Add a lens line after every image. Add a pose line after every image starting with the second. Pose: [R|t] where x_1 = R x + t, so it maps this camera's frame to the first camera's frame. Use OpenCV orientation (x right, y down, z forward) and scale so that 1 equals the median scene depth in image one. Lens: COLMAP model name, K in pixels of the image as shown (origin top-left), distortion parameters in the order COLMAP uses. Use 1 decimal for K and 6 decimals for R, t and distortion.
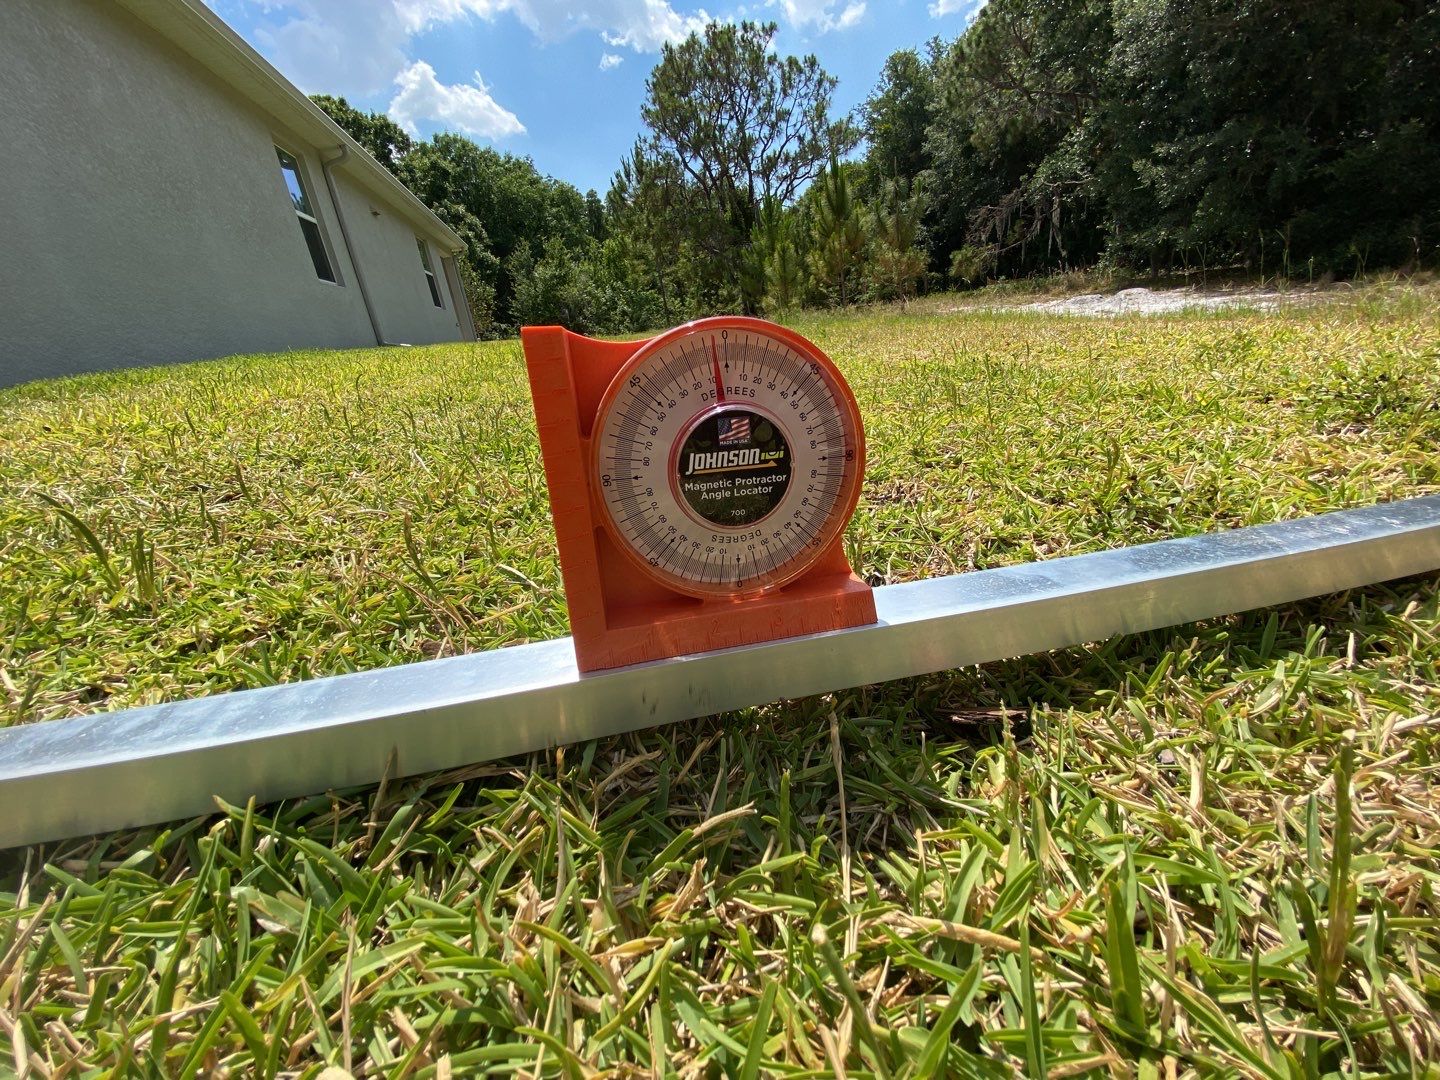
lens RADIAL K [[578.8, 0, 720.0], [0, 578.8, 540.0], [0, 0, 1]] dist [0.030149, -0.020893]
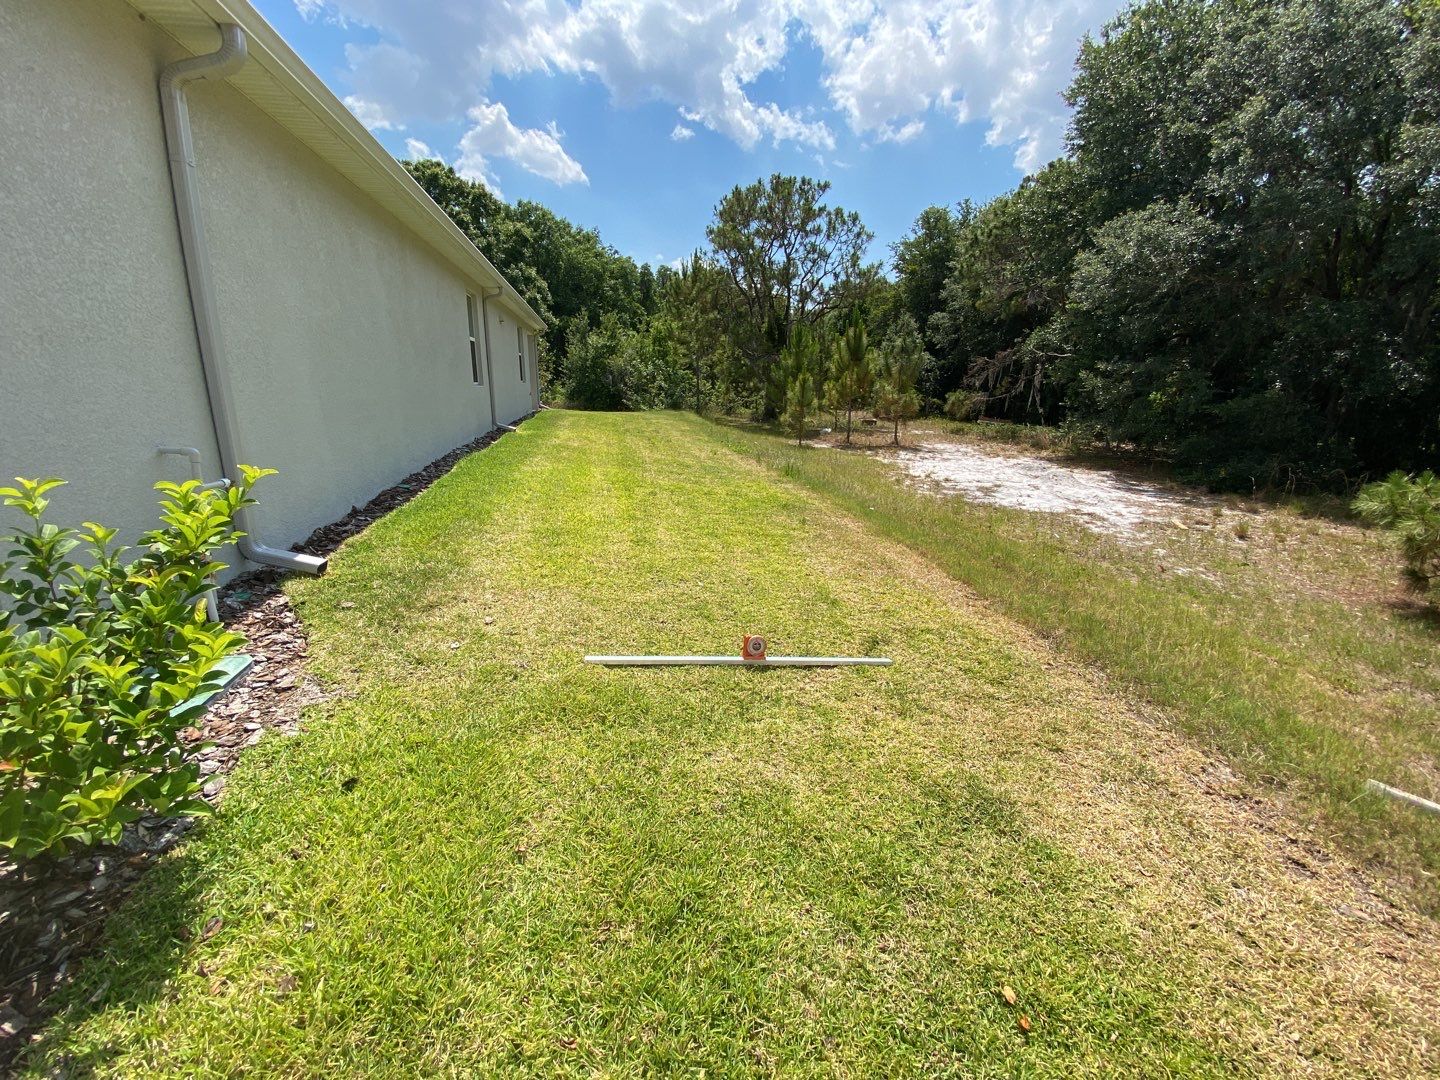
lens RADIAL K [[578.8, 0, 720.0], [0, 578.8, 540.0], [0, 0, 1]] dist [0.030149, -0.020893]
pose [[0.985864, 0.167391, 0.007271, -0.010502], [-0.165866, 0.981175, -0.098919, -0.008846], [-0.023692, 0.096314, 0.995069, -0.100370]]
